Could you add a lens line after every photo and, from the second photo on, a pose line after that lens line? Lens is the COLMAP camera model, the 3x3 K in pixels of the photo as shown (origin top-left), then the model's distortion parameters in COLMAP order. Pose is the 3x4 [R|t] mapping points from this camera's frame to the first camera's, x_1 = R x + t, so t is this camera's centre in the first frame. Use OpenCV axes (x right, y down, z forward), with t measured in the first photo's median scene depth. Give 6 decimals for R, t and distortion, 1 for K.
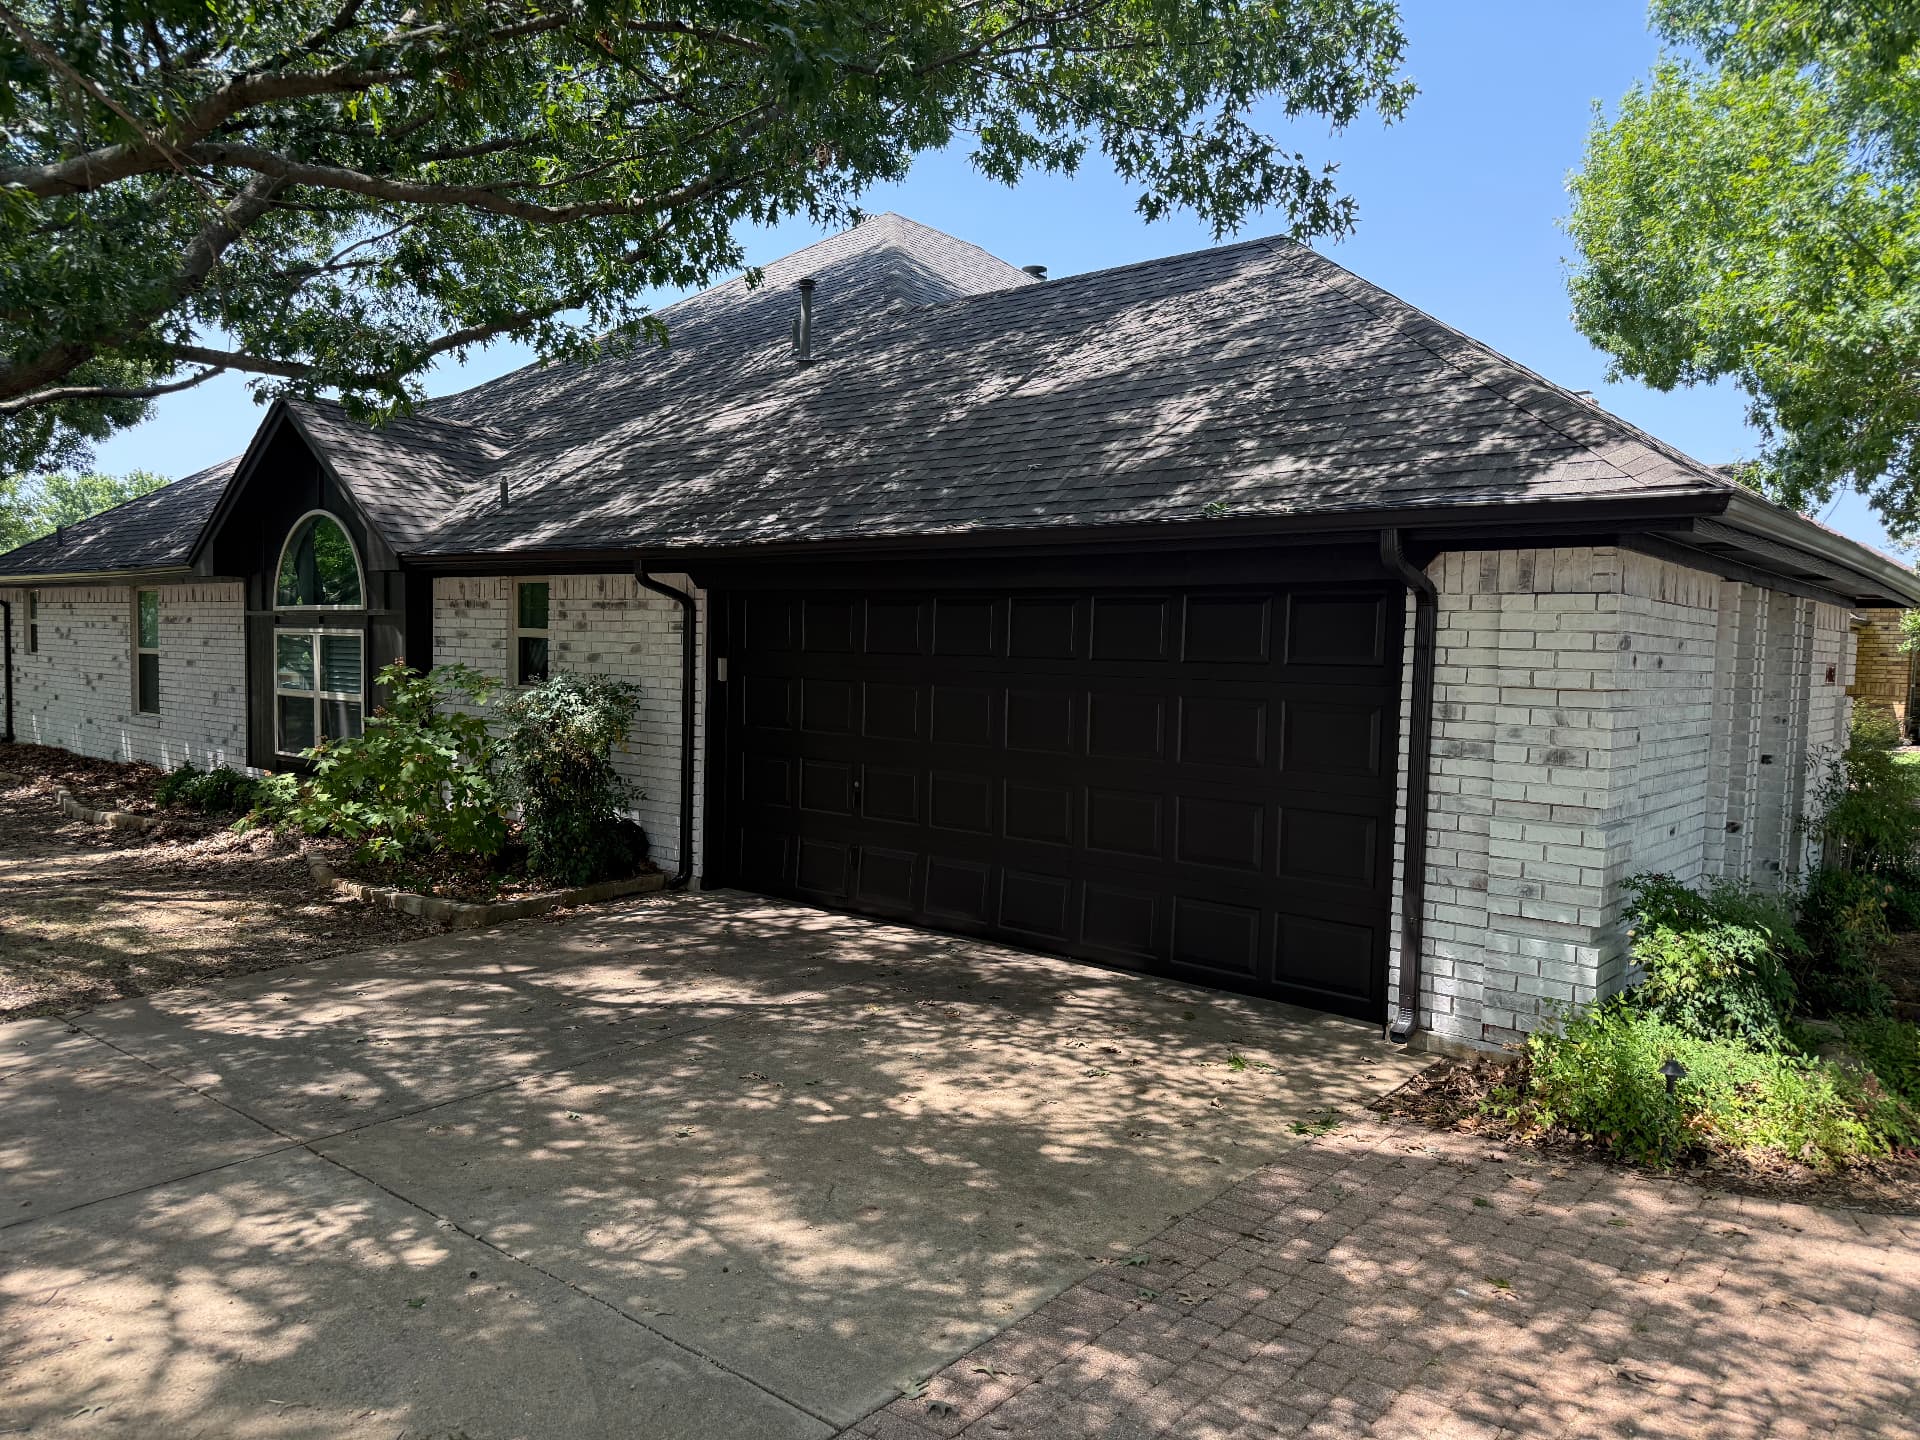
lens RADIAL K [[1350.1, 0, 960.0], [0, 1350.1, 720.0], [0, 0, 1]] dist [0.064898, -0.099437]
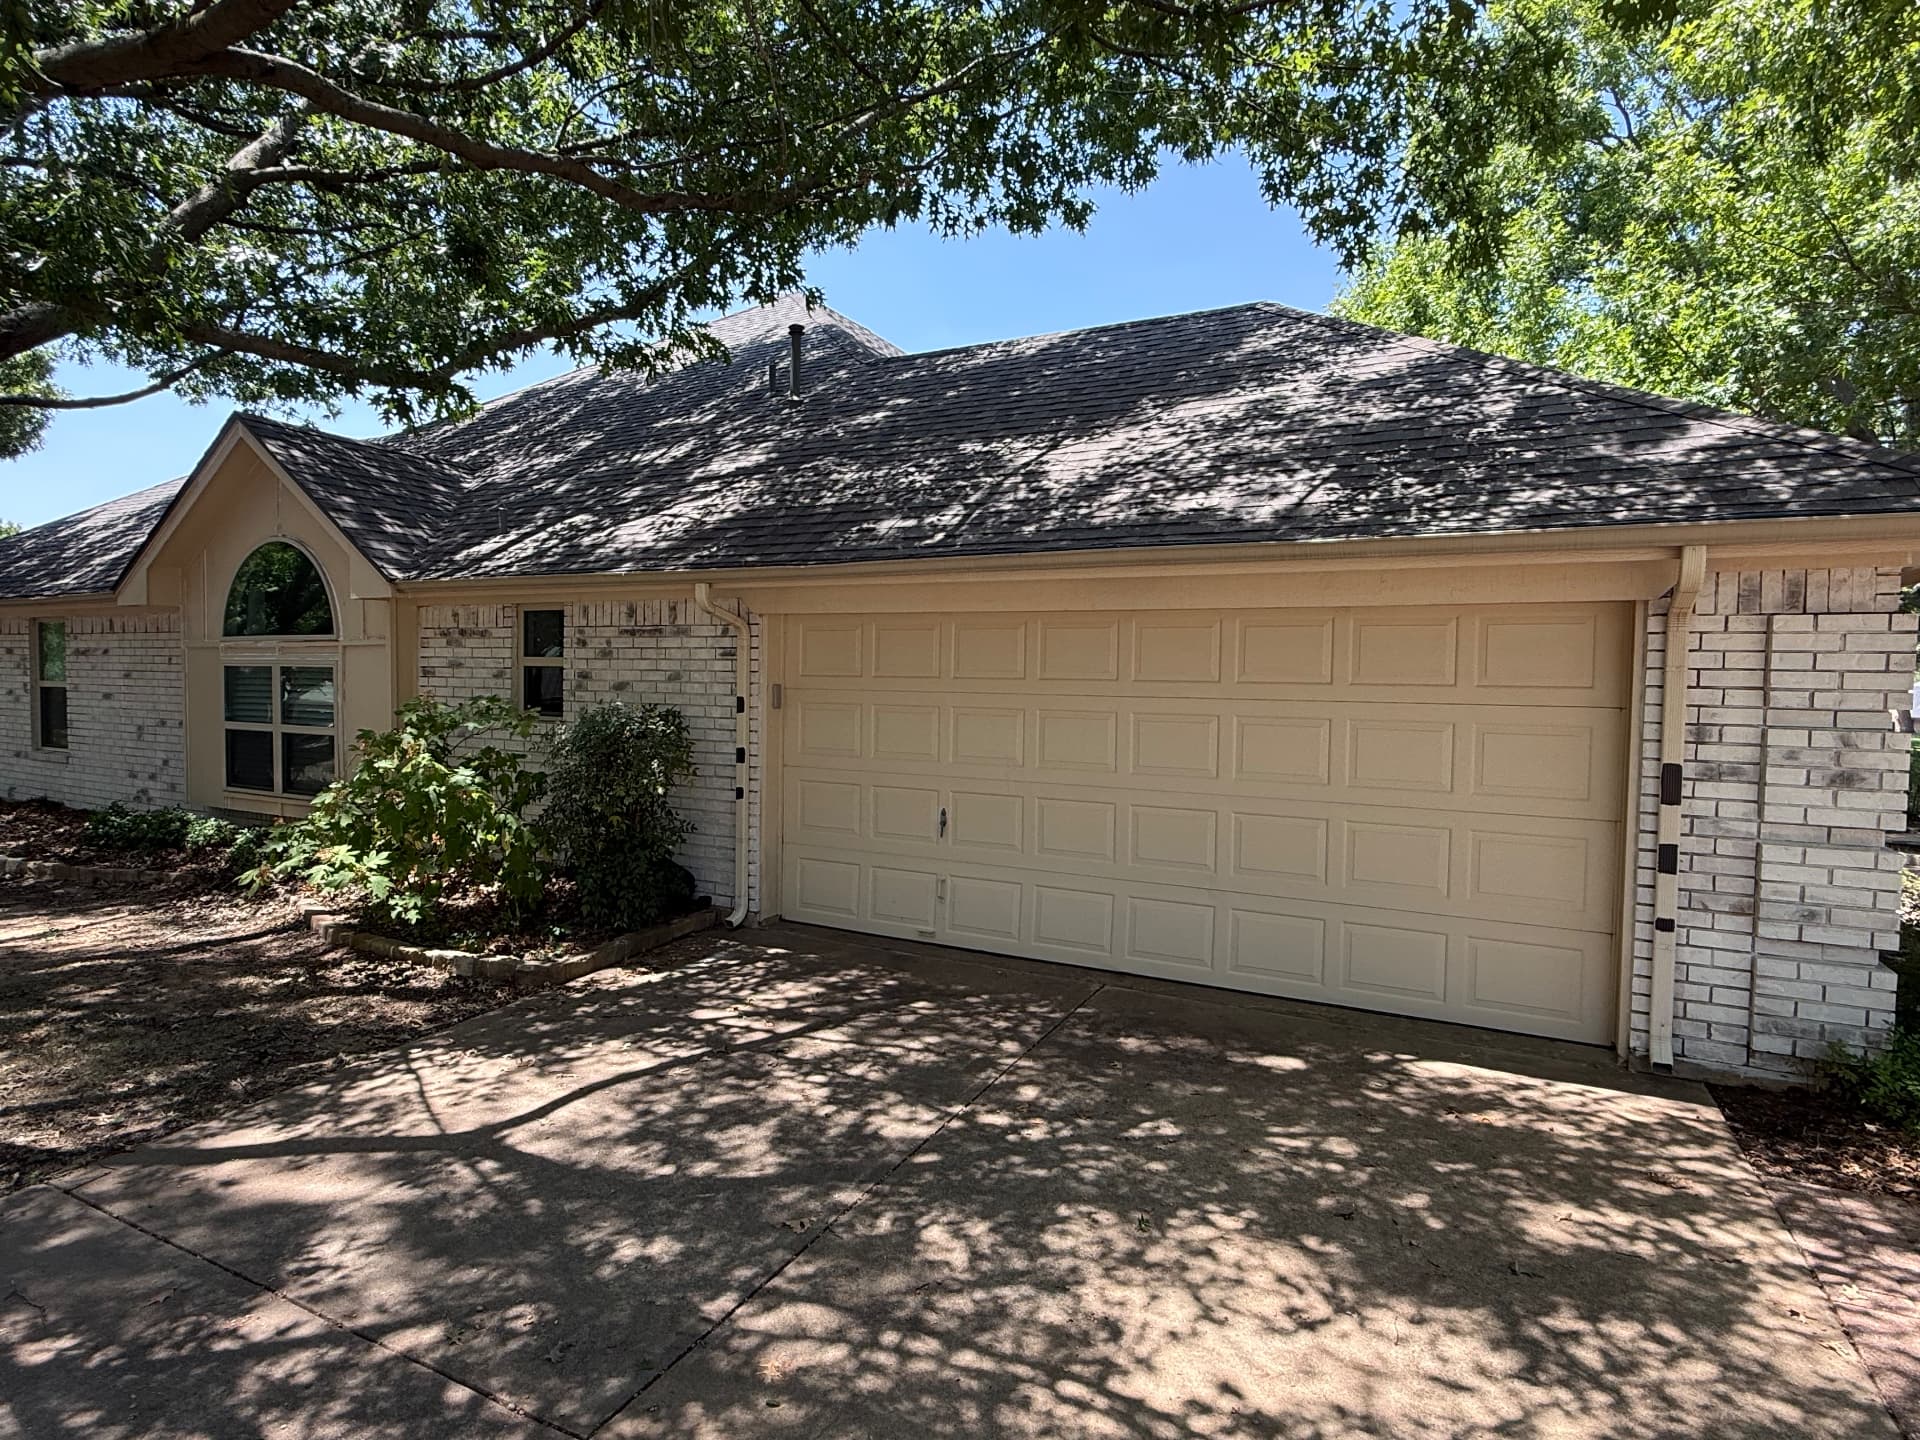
lens RADIAL K [[1050.7, 0, 960.0], [0, 1050.7, 720.0], [0, 0, 1]] dist [0.000043, 0.000014]
pose [[0.977400, -0.017929, 0.210639, -0.148909], [0.019533, 0.999794, -0.005538, -0.010240], [-0.210496, 0.009527, 0.977548, 0.163964]]
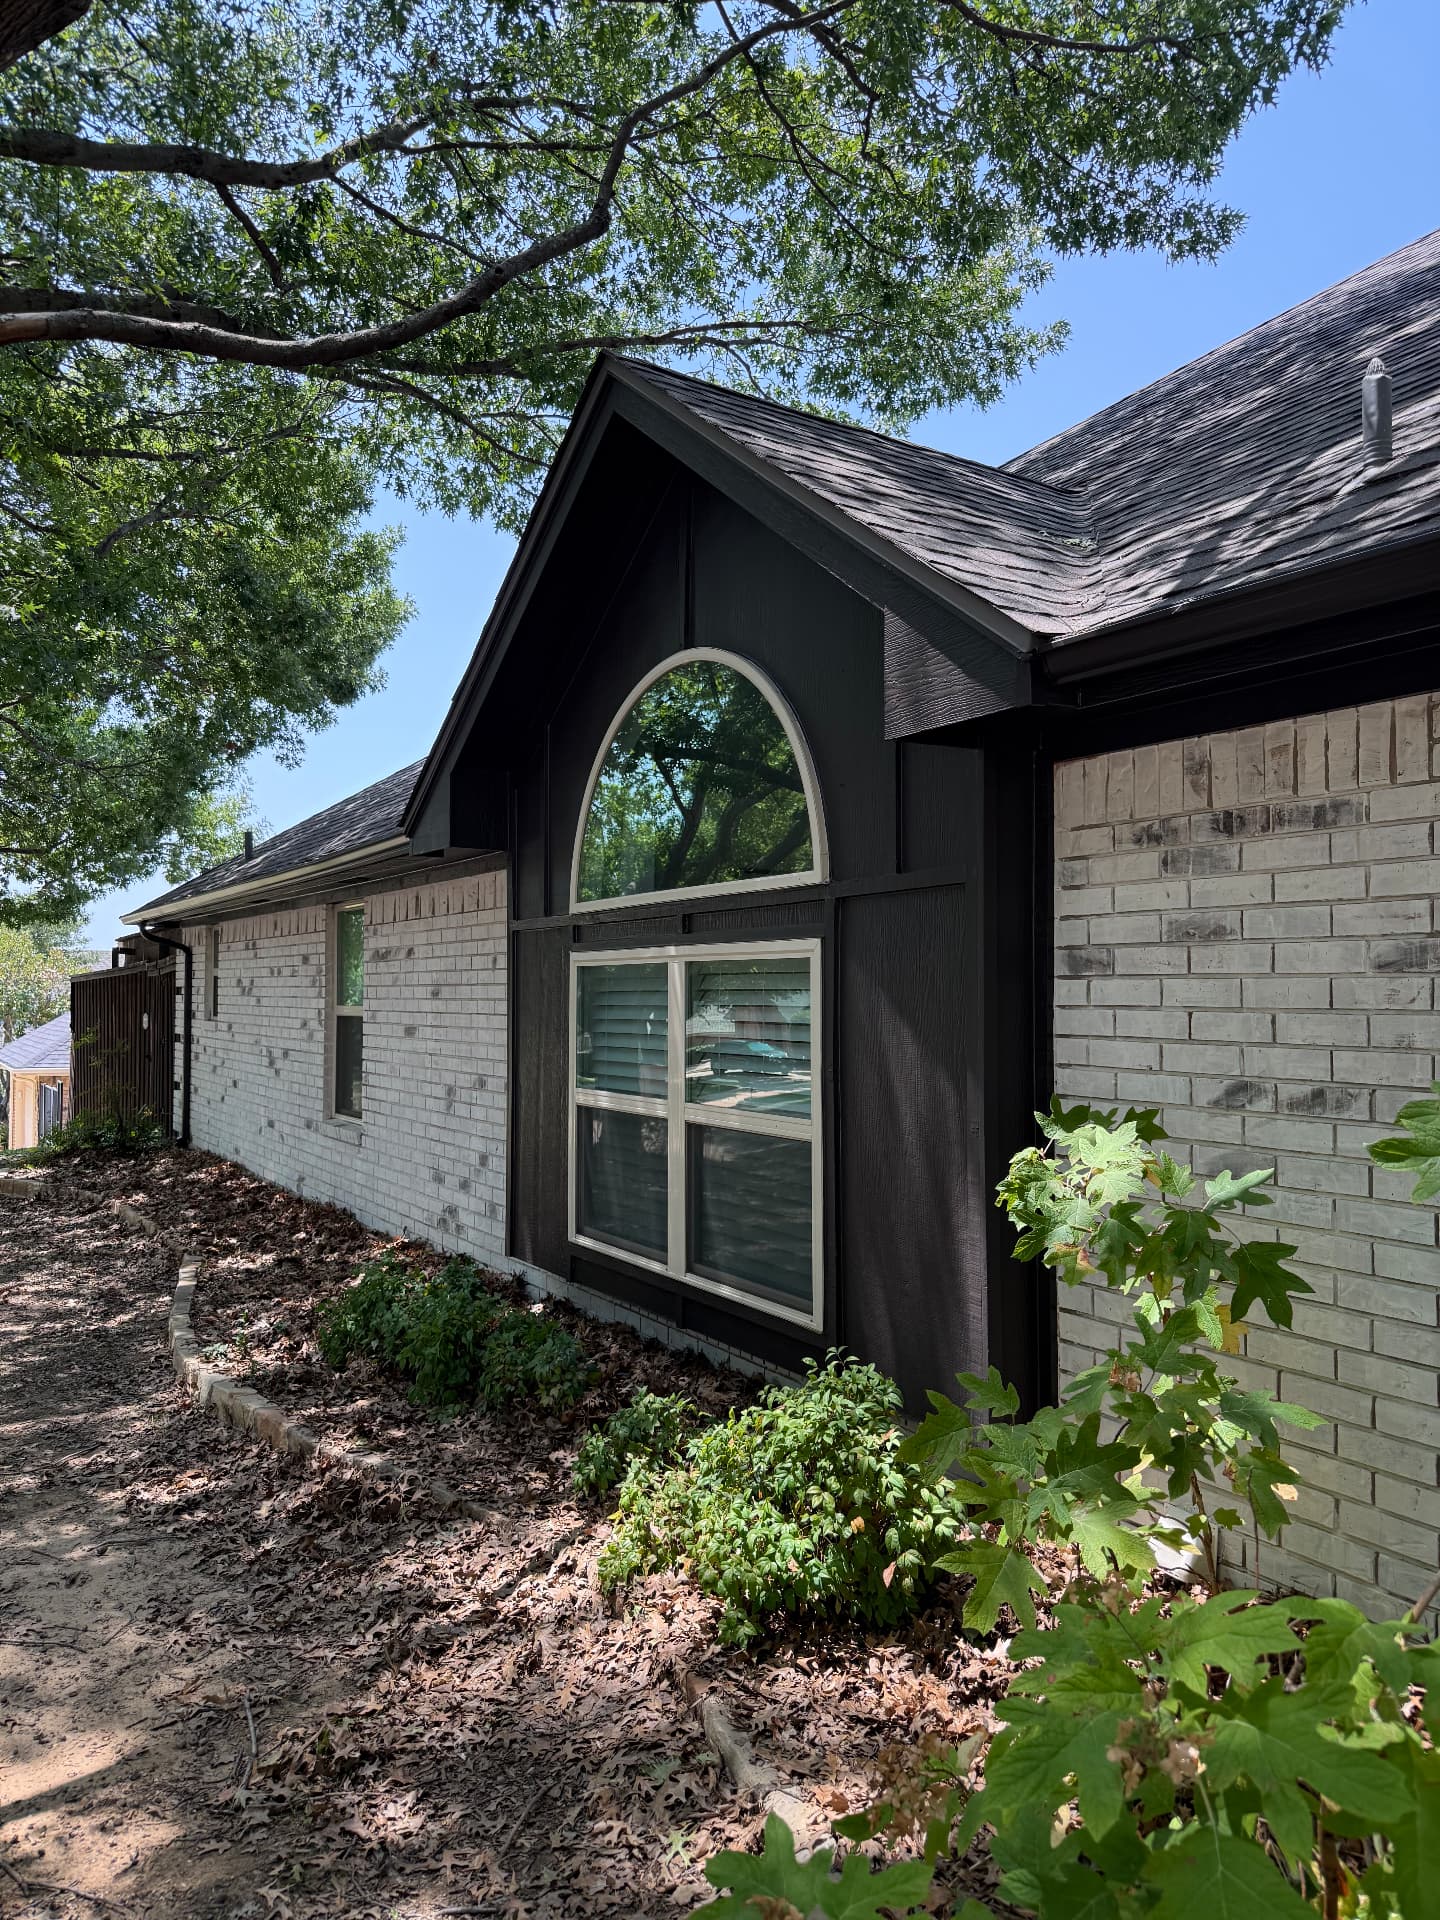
lens RADIAL K [[1350.1, 0, 720.0], [0, 1350.1, 960.0], [0, 0, 1]] dist [0.064898, -0.099437]
pose [[0.954250, -0.027038, -0.297784, -0.322860], [0.001704, 0.996379, -0.085008, -0.027190], [0.299004, 0.080612, 0.950841, 0.590851]]
